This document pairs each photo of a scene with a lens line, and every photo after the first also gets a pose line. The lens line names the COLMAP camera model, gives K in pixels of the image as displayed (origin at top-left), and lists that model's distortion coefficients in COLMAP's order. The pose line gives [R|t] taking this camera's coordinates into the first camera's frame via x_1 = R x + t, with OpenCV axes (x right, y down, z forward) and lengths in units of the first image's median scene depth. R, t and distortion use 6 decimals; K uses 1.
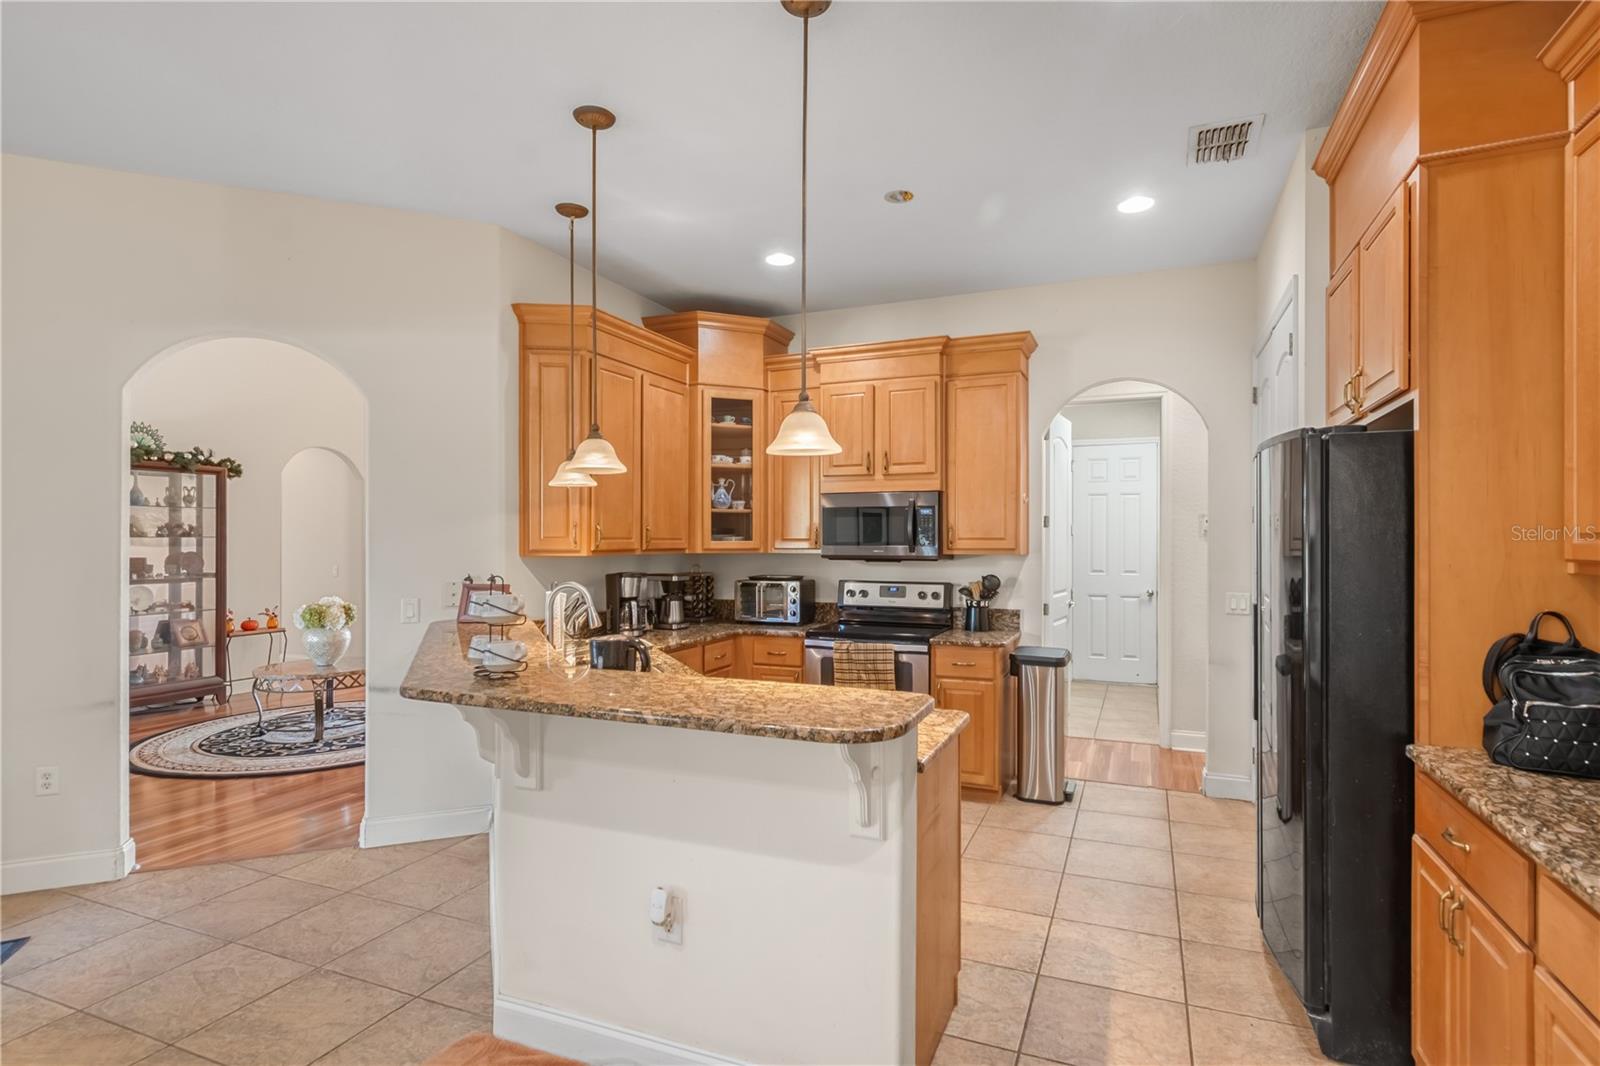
lens RADIAL K [[791.4, 0, 833.8], [0, 791.4, 538.4], [0, 0, 1]] dist [0.002858, -0.000378]
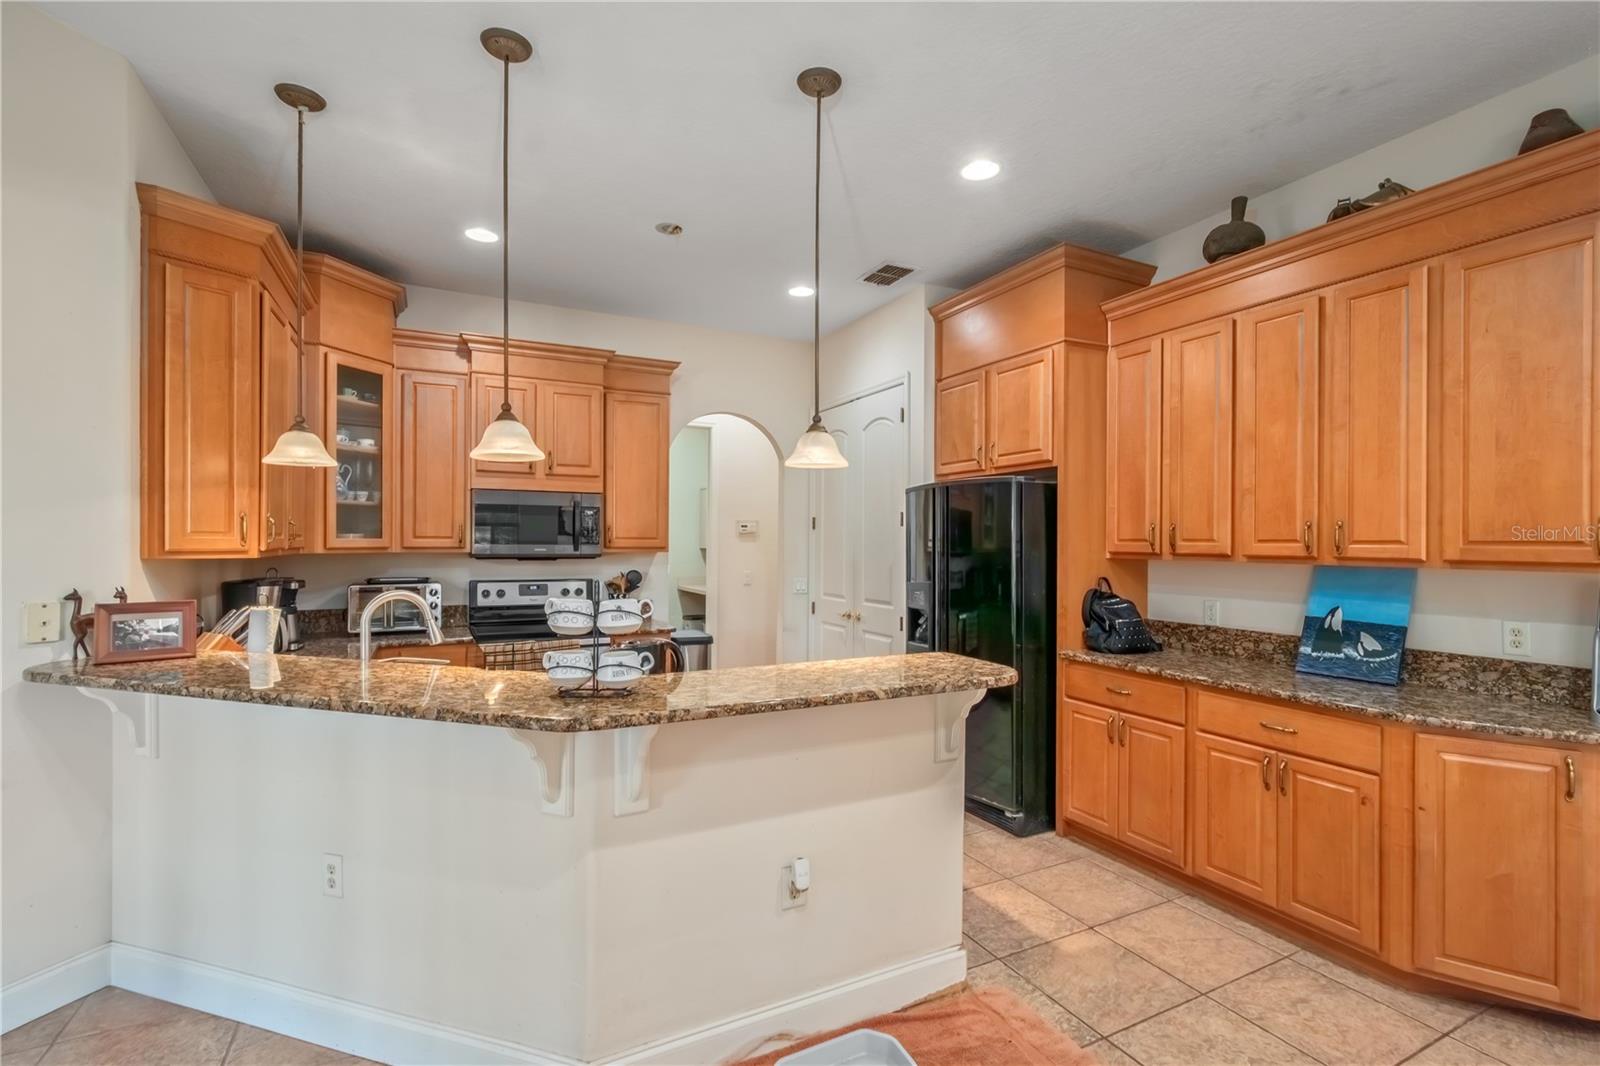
lens RADIAL K [[722.9, 0, 797.6], [0, 722.9, 539.3], [0, 0, 1]] dist [0.006923, -0.002672]
pose [[0.662295, 0.005825, 0.749221, -0.418659], [-0.008188, 0.999966, -0.000537, 0.000538], [-0.749199, -0.005779, 0.662320, 0.147712]]
